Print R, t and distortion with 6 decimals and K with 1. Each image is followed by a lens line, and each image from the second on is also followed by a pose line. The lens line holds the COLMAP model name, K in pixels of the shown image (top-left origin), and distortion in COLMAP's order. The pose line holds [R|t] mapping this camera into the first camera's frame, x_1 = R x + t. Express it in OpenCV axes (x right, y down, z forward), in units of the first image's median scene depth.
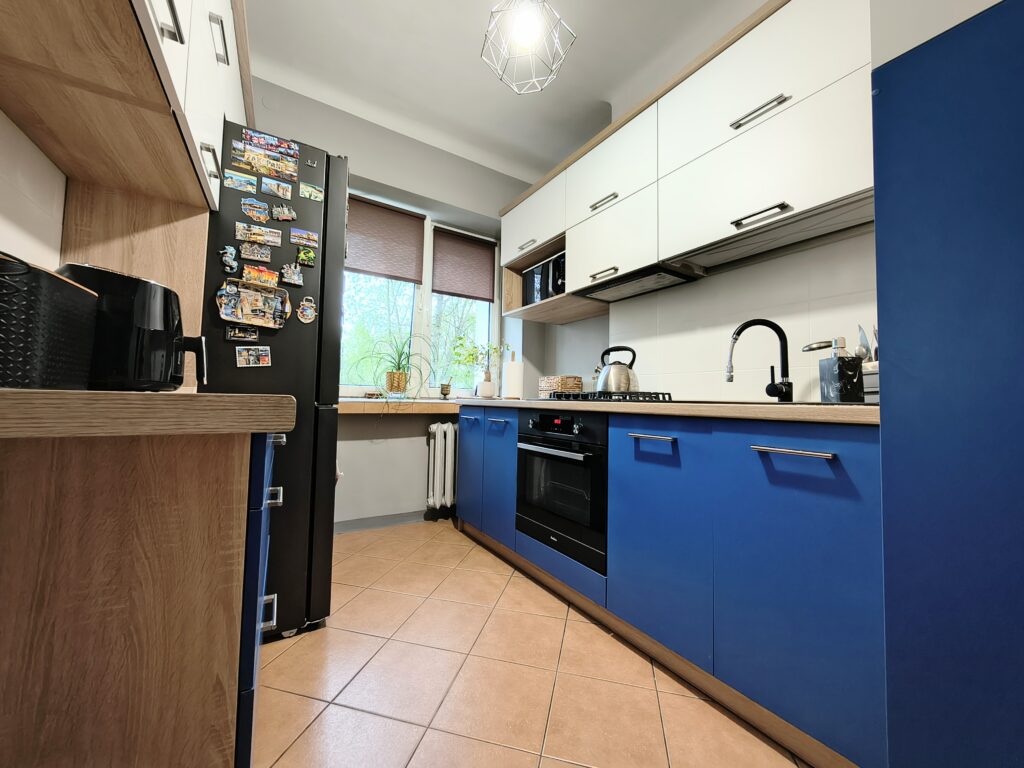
lens RADIAL K [[381.7, 0, 513.2], [0, 381.7, 380.9], [0, 0, 1]] dist [-0.003117, -0.000335]
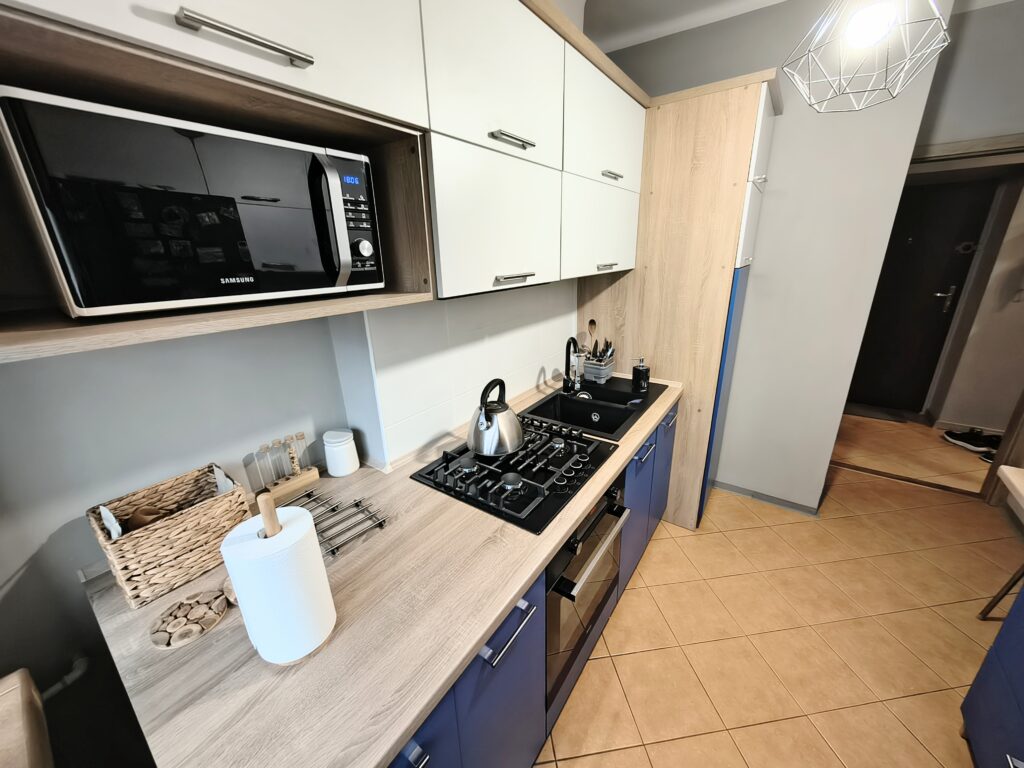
lens RADIAL K [[381.7, 0, 513.2], [0, 381.7, 380.9], [0, 0, 1]] dist [-0.003117, -0.000335]
pose [[-0.375482, -0.304251, 0.875468, -0.465808], [-0.028730, 0.947950, 0.317119, -0.425153], [-0.926384, 0.093920, -0.364680, 1.664518]]
